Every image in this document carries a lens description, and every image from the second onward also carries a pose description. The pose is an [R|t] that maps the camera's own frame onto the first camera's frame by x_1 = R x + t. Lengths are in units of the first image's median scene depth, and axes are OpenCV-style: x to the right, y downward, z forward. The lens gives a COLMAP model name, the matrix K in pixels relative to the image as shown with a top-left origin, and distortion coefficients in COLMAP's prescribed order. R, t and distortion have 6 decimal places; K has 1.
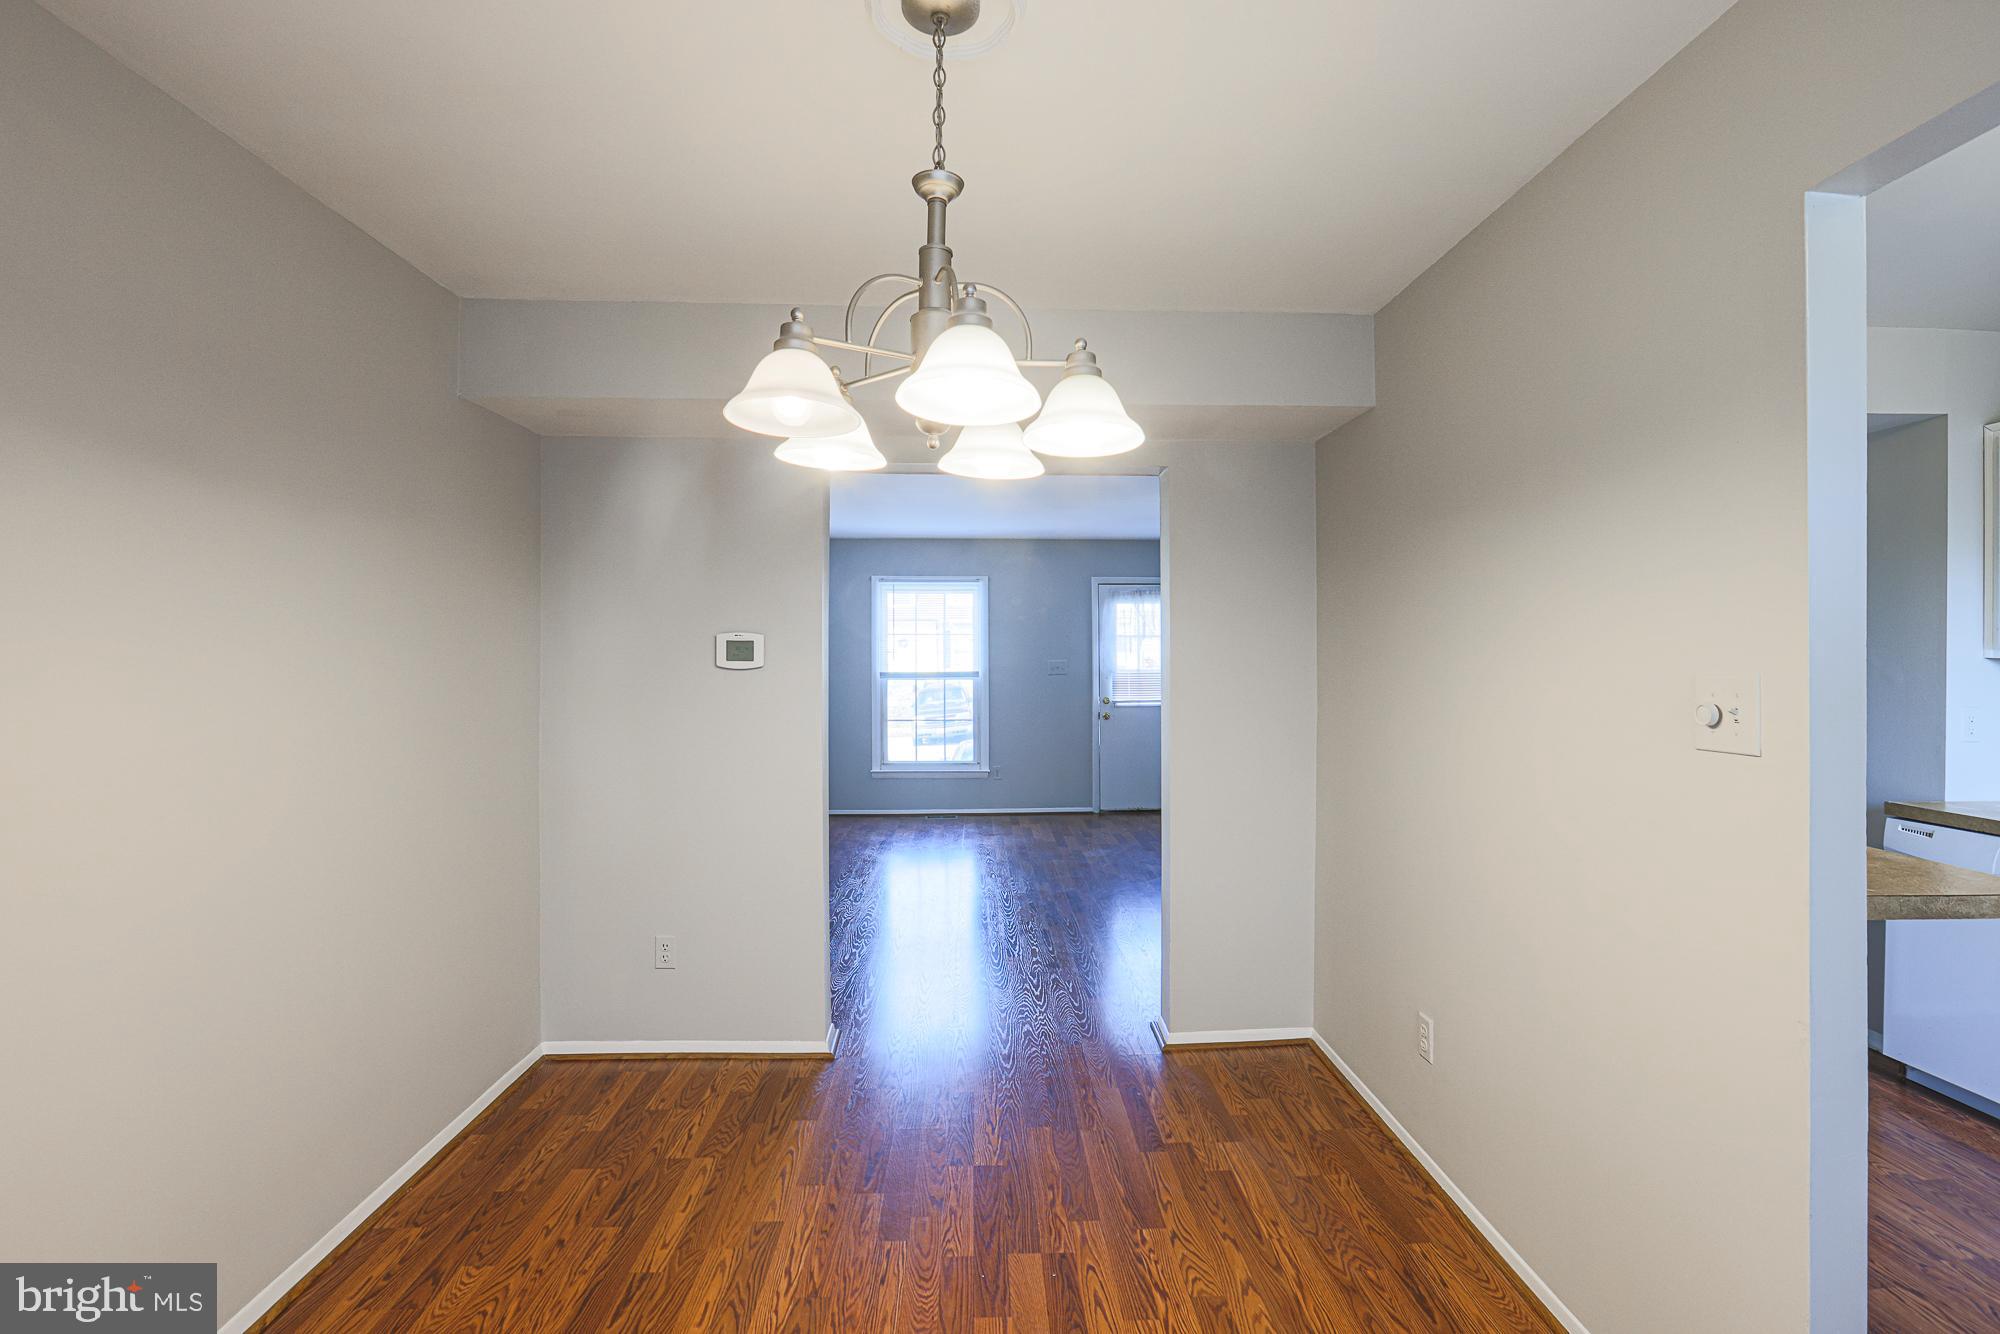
lens RADIAL K [[926.9, 0, 1018.1], [0, 926.9, 655.1], [0, 0, 1]] dist [-0.059482, 0.024528]
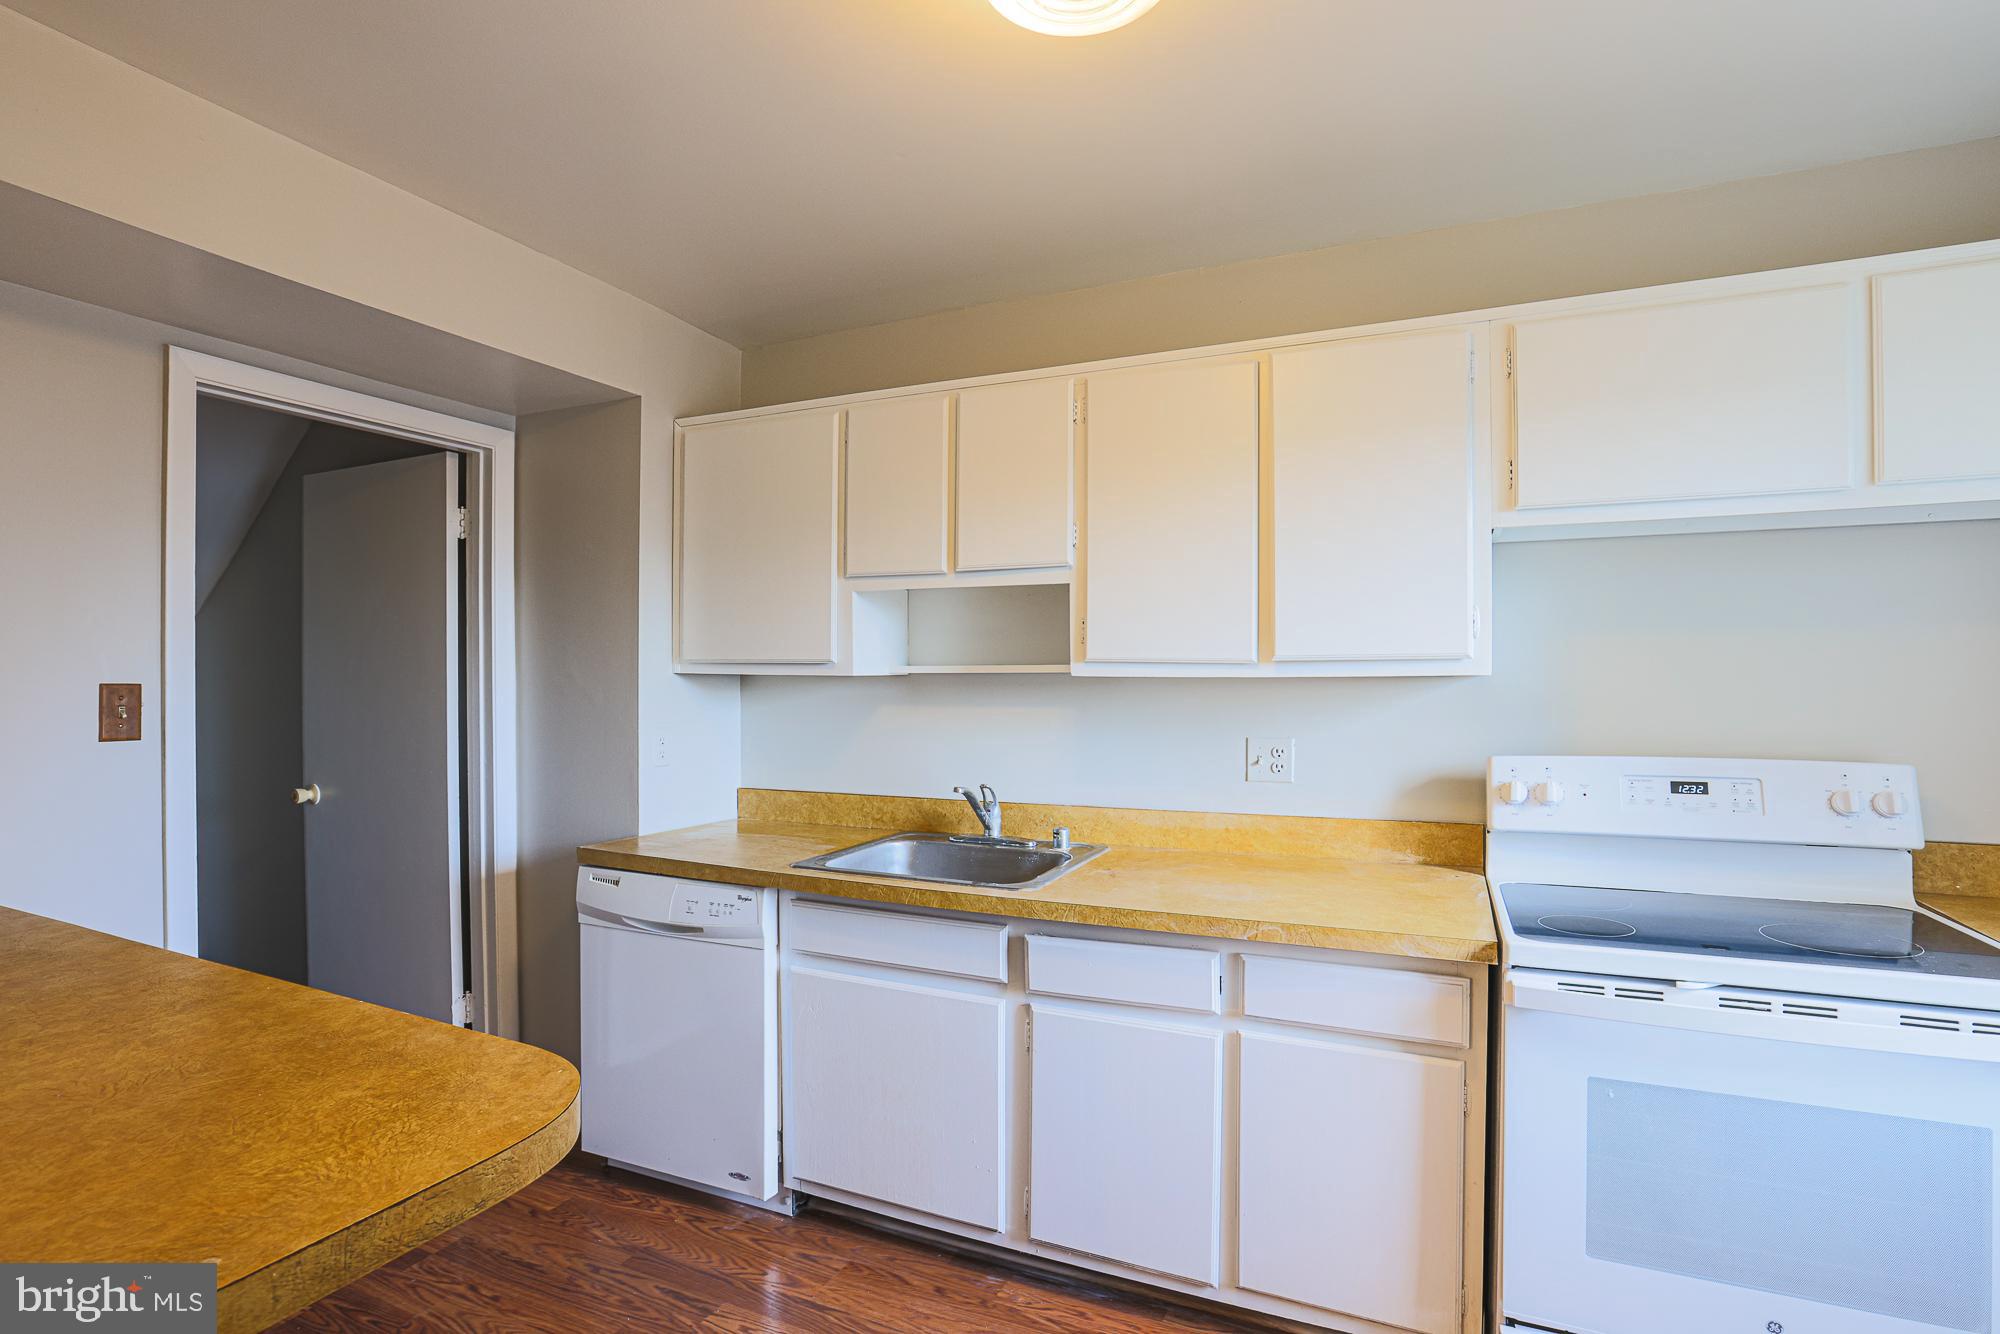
lens RADIAL K [[955.8, 0, 1004.2], [0, 955.8, 674.9], [0, 0, 1]] dist [-0.066060, 0.027923]
pose [[0.458563, -0.000259, 0.888662, 0.408363], [-0.002776, 0.999995, 0.001724, 0.002559], [-0.888657, -0.003258, 0.458560, 0.275920]]
